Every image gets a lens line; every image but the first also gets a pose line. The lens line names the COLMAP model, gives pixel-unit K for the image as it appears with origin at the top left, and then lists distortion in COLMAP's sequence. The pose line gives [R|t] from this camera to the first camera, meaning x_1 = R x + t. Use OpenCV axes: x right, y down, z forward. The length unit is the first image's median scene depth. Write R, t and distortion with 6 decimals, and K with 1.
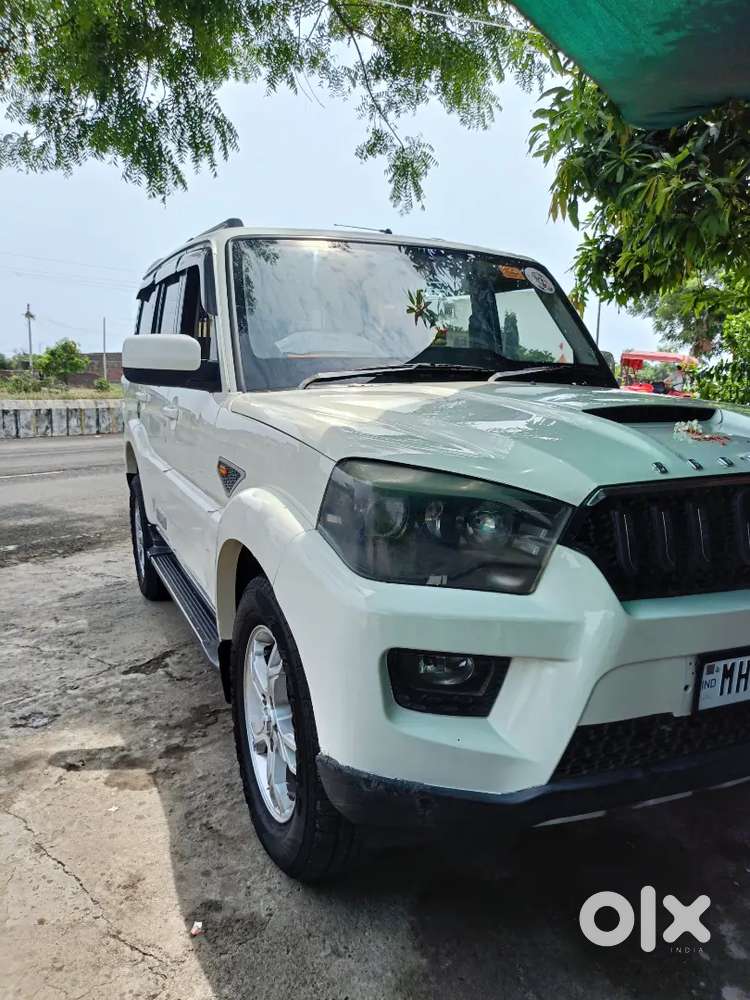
lens RADIAL K [[765.4, 0, 375.4], [0, 765.4, 502.4], [0, 0, 1]] dist [-0.000964, 0.004052]
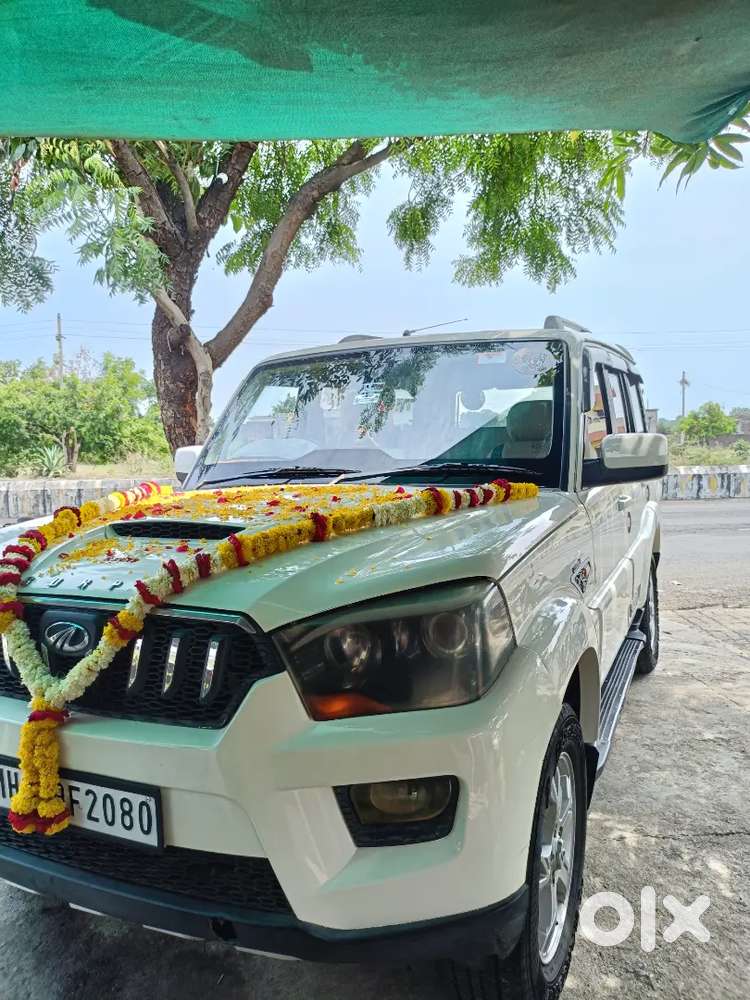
lens RADIAL K [[743.7, 0, 373.5], [0, 743.7, 497.1], [0, 0, 1]] dist [0.013447, -0.005879]
pose [[0.662019, 0.028297, -0.748952, 0.932108], [-0.090510, 0.994992, -0.042411, -0.102198], [0.744002, 0.095865, 0.661265, 0.383979]]
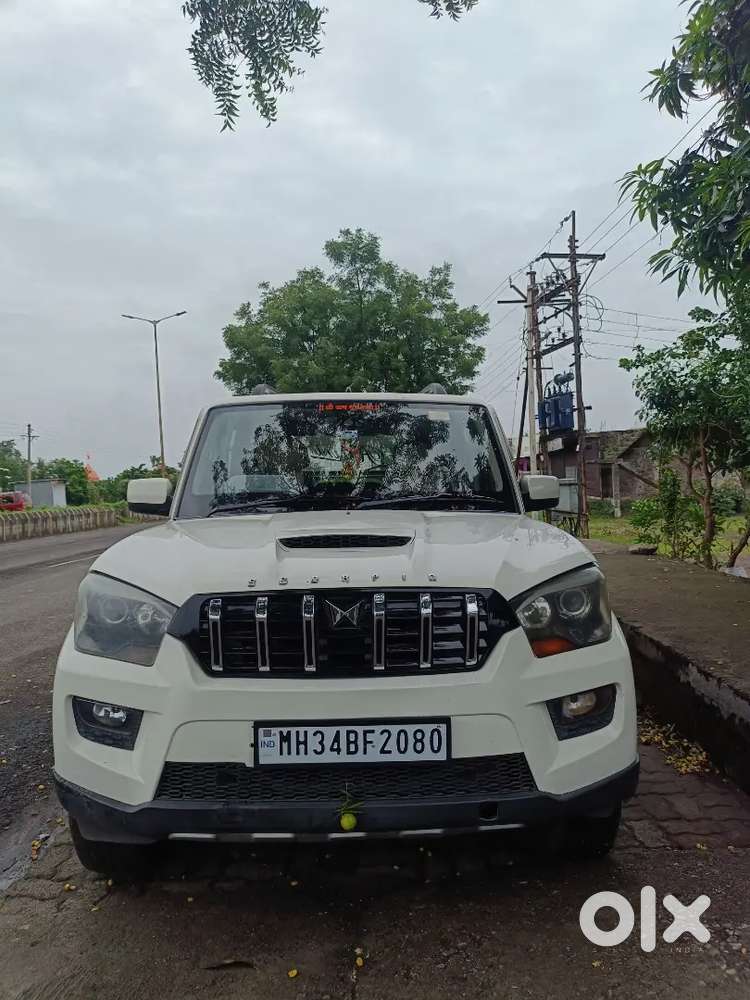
lens RADIAL K [[745.1, 0, 375.0], [0, 745.1, 500.0], [0, 0, 1]] dist [0.011862, -0.001673]
pose [[0.926950, -0.007775, -0.375105, 0.643778], [-0.044239, 0.990546, -0.129854, -0.016452], [0.372568, 0.136962, 0.917842, -0.116960]]
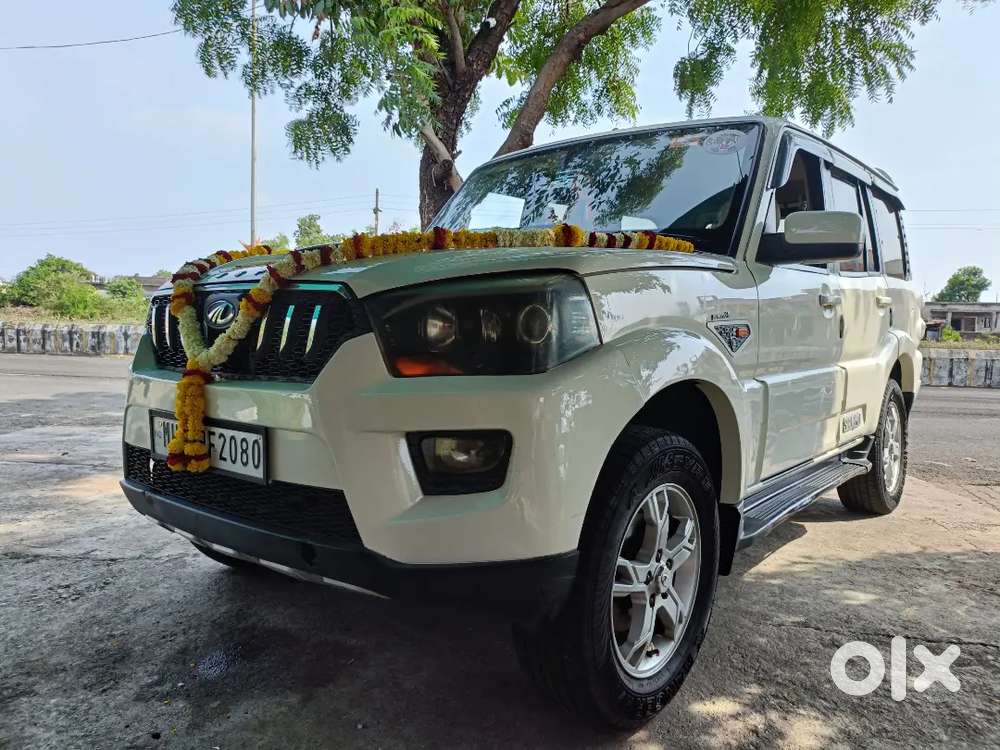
lens RADIAL K [[745.1, 0, 497.3], [0, 745.1, 369.0], [0, 0, 1]] dist [0.011862, -0.001673]
pose [[0.464441, 0.048950, -0.884250, 1.081465], [-0.160941, 0.986510, -0.029922, 0.039115], [0.870857, 0.156209, 0.466054, 0.515303]]
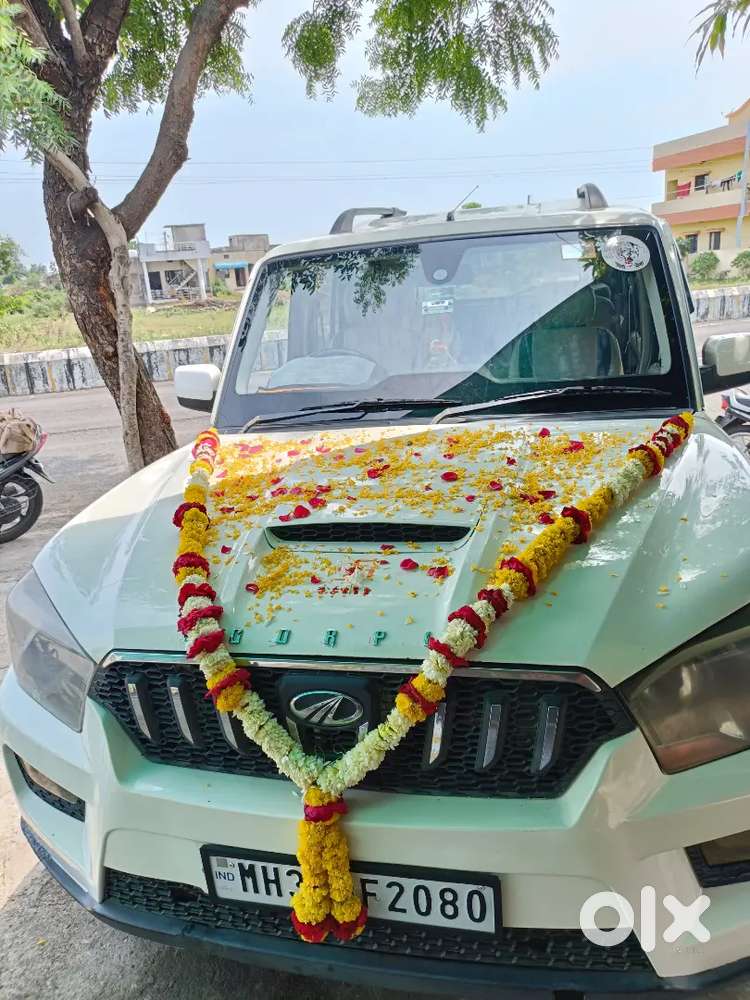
lens RADIAL K [[745.1, 0, 375.0], [0, 745.1, 500.0], [0, 0, 1]] dist [0.011862, -0.001673]
pose [[0.801887, 0.107283, -0.587764, 0.611067], [-0.014489, 0.986949, 0.160377, -0.203263], [0.597299, -0.120088, 0.792977, 0.262856]]
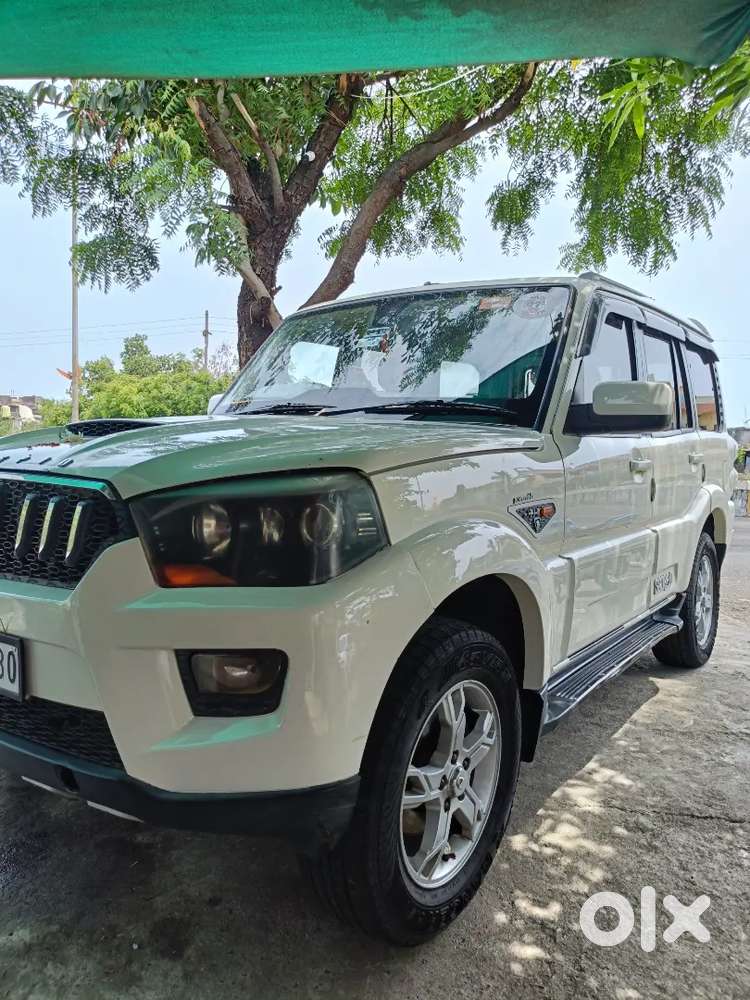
lens RADIAL K [[745.1, 0, 375.0], [0, 745.1, 500.0], [0, 0, 1]] dist [0.011862, -0.001673]
pose [[0.515786, 0.060827, -0.854555, 1.060568], [-0.160349, 0.986703, -0.026550, -0.034859], [0.841578, 0.150721, 0.518681, 0.562104]]
